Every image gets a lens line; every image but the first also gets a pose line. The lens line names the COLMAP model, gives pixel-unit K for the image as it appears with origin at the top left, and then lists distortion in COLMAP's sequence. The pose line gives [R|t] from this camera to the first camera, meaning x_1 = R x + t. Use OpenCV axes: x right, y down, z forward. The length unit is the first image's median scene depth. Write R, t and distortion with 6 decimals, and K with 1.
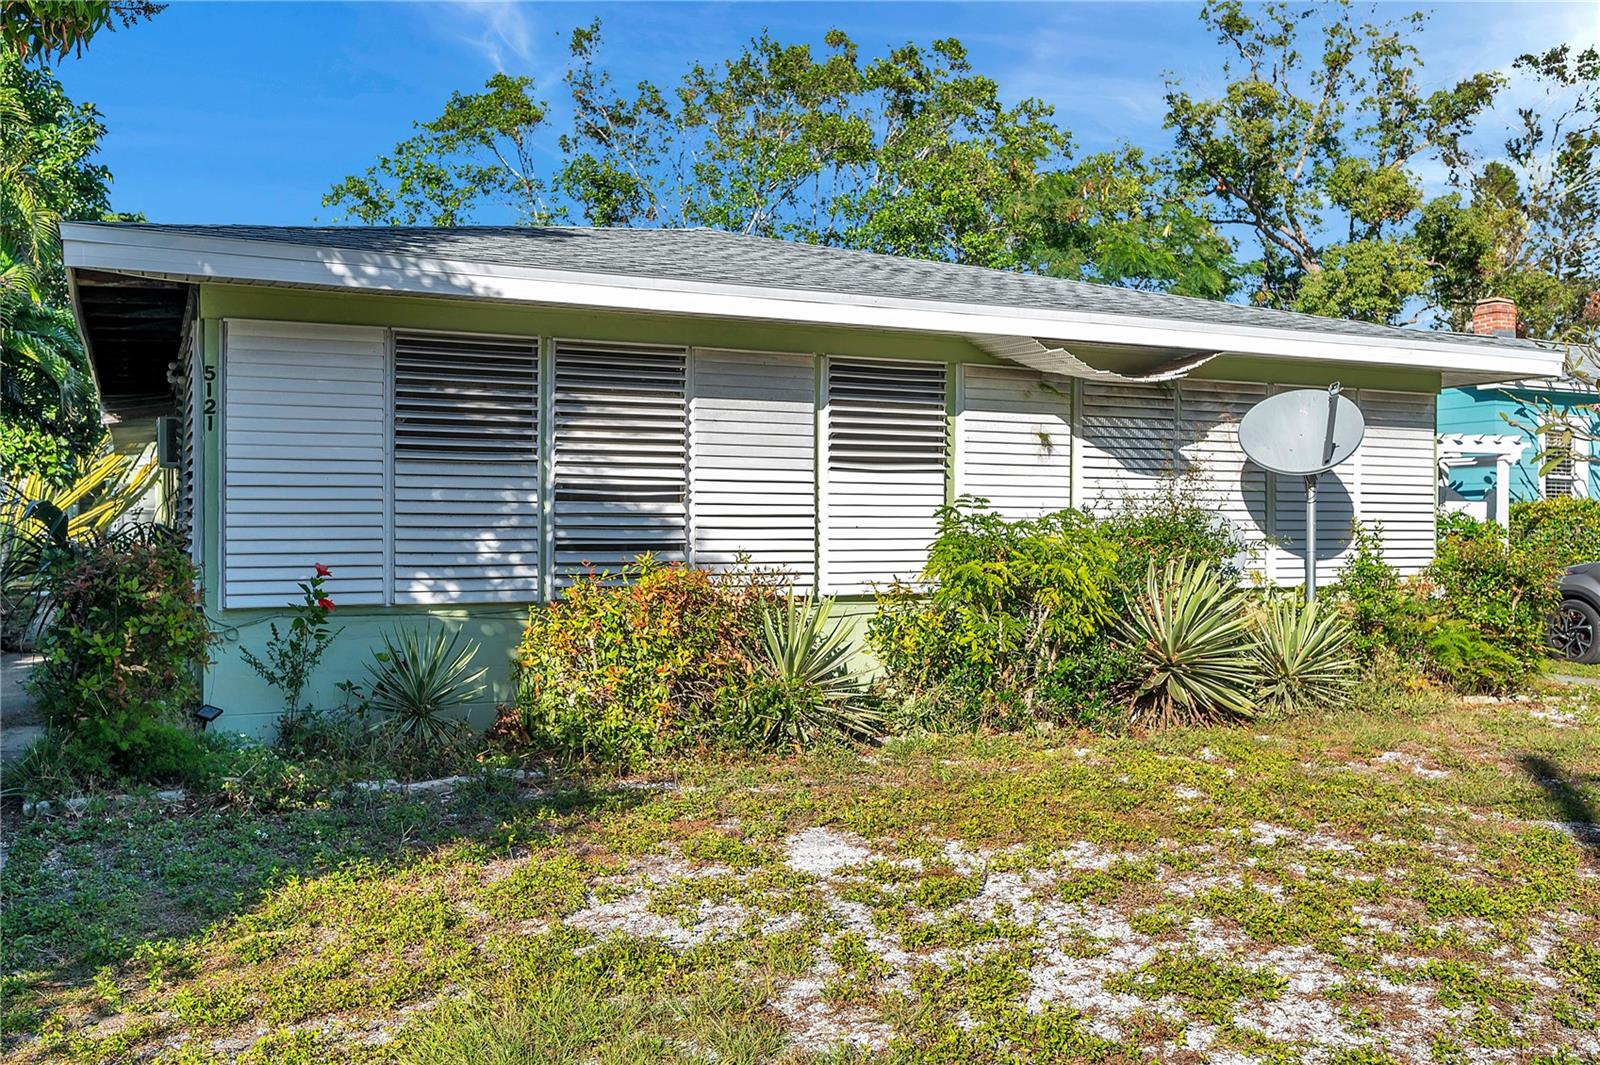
lens RADIAL K [[1399.1, 0, 799.7], [0, 1399.1, 528.7], [0, 0, 1]] dist [-0.005831, 0.011296]
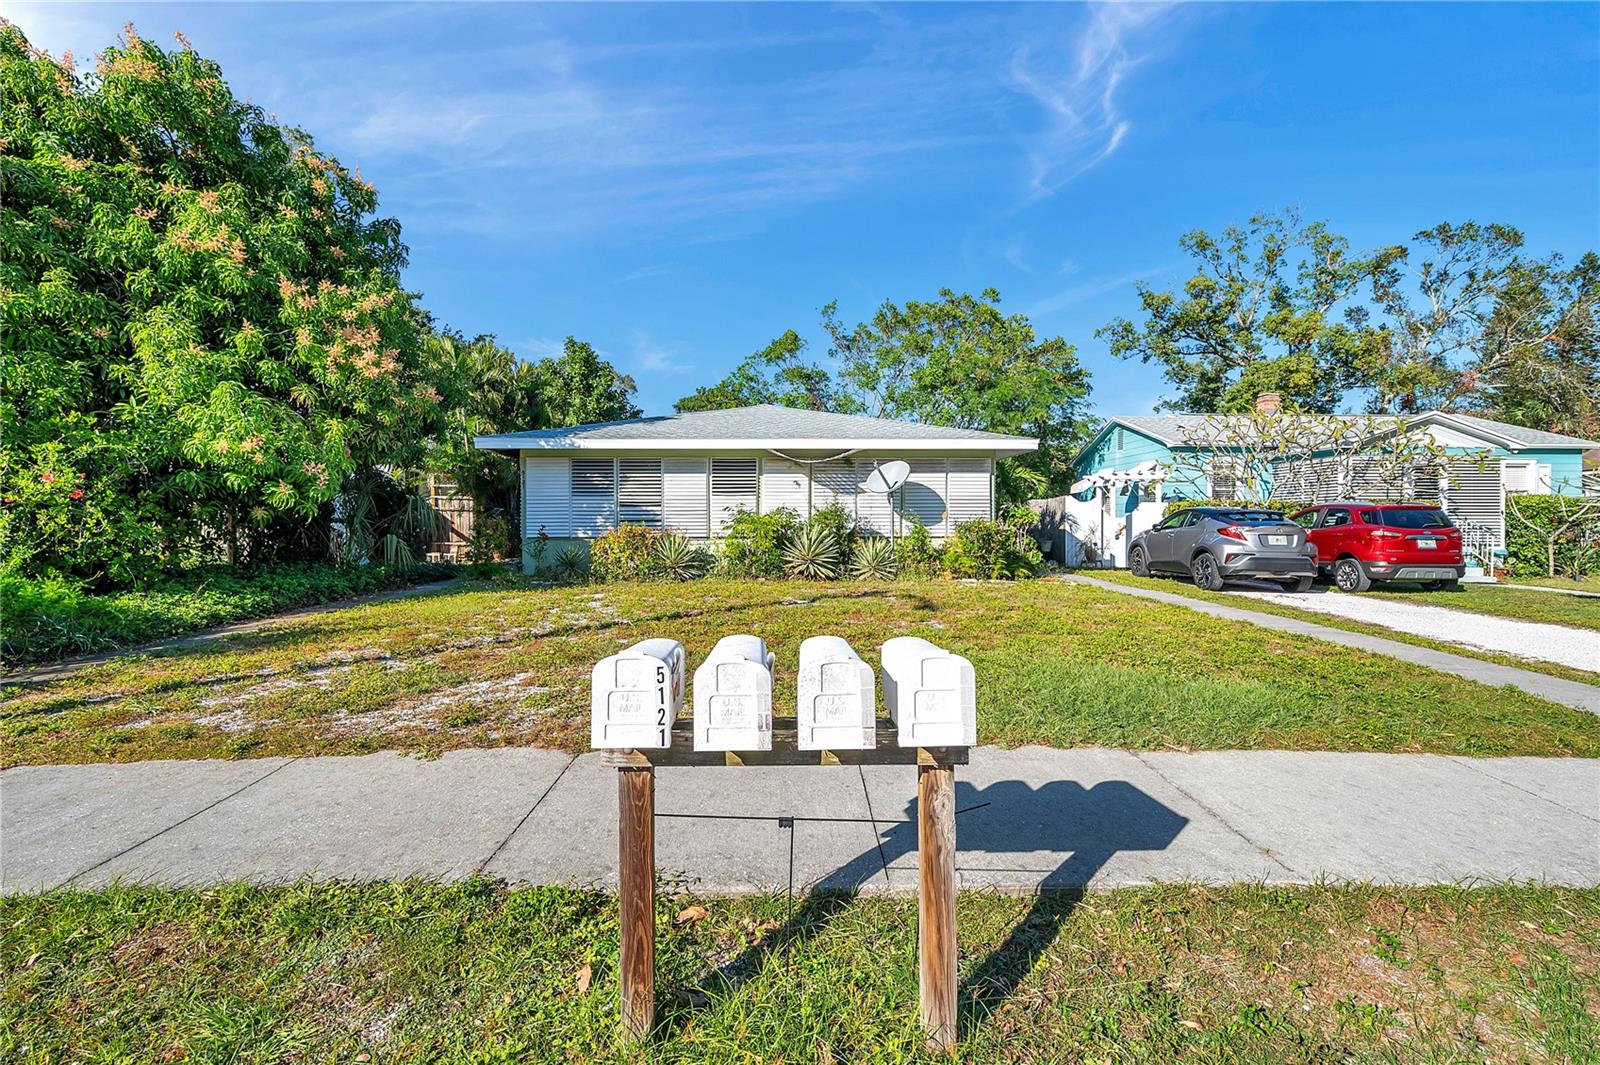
lens RADIAL K [[742.5, 0, 797.8], [0, 742.5, 529.4], [0, 0, 1]] dist [0.000130, 0.000346]
pose [[0.915241, -0.003325, -0.402893, 0.793336], [0.004213, 0.999990, 0.001319, 0.028734], [0.402884, -0.002905, 0.915246, -0.380105]]
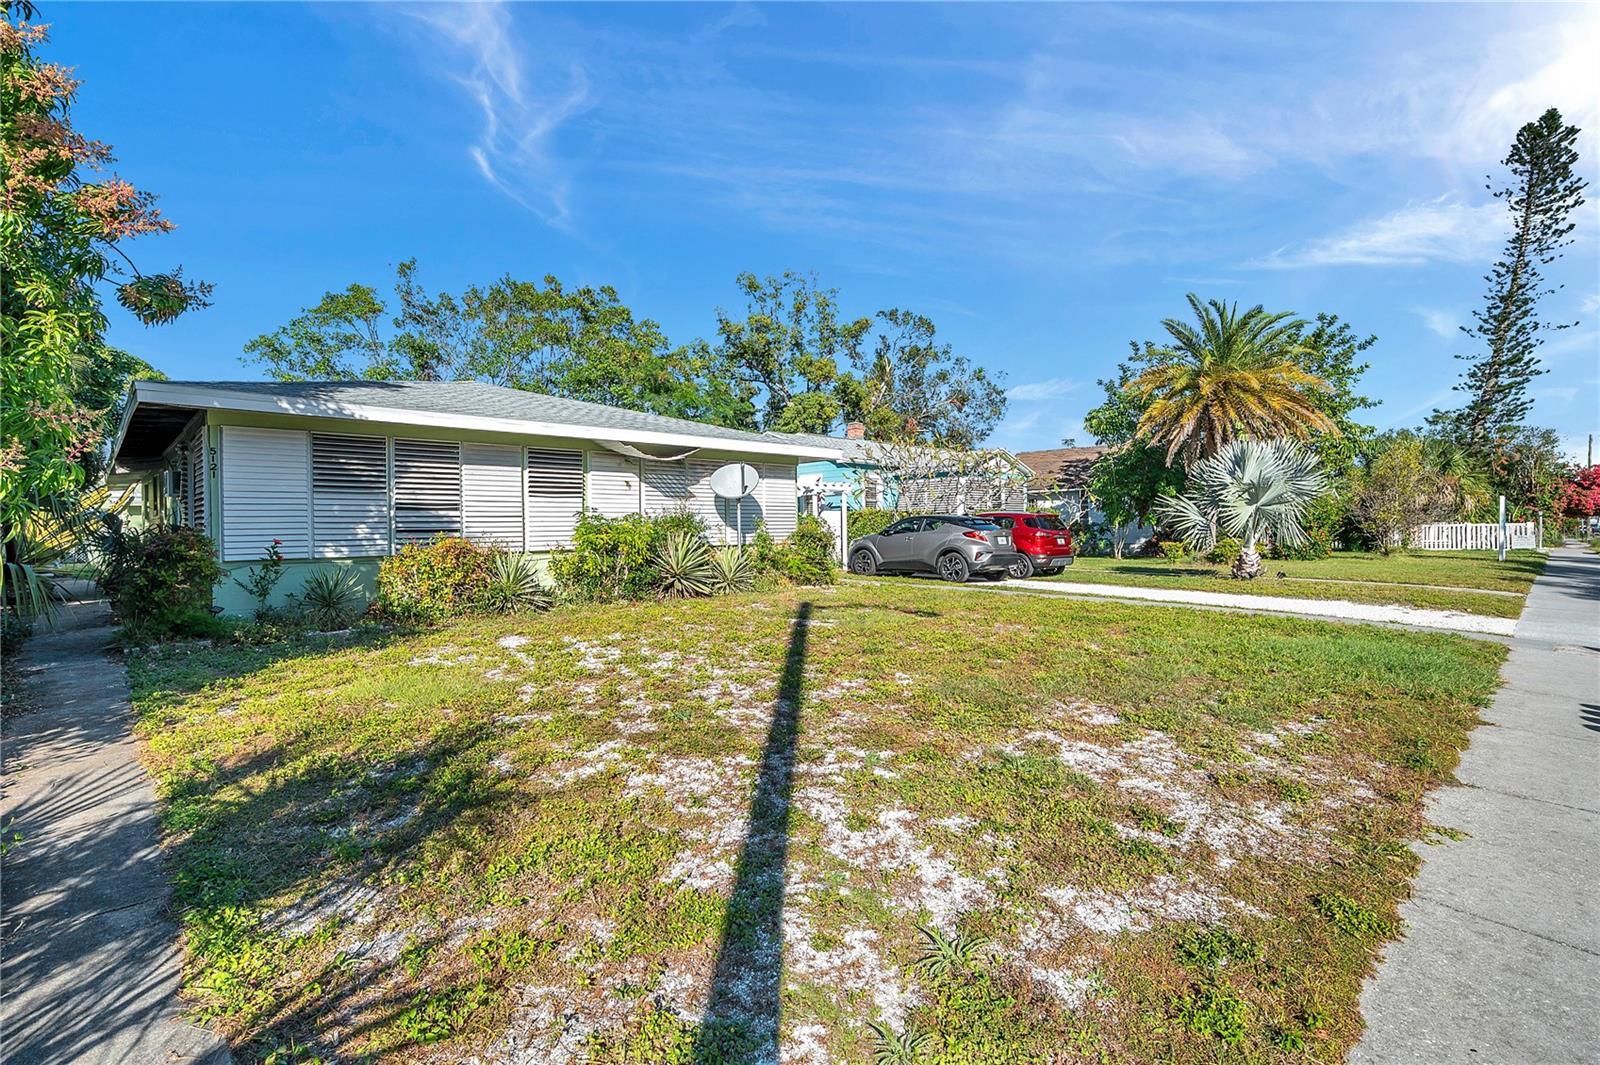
lens RADIAL K [[742.5, 0, 797.8], [0, 742.5, 529.4], [0, 0, 1]] dist [0.000130, 0.000346]
pose [[0.947283, -0.016807, 0.319956, 0.045725], [0.017696, 0.999843, 0.000127, 0.018611], [-0.319908, 0.005542, 0.947433, -0.281308]]
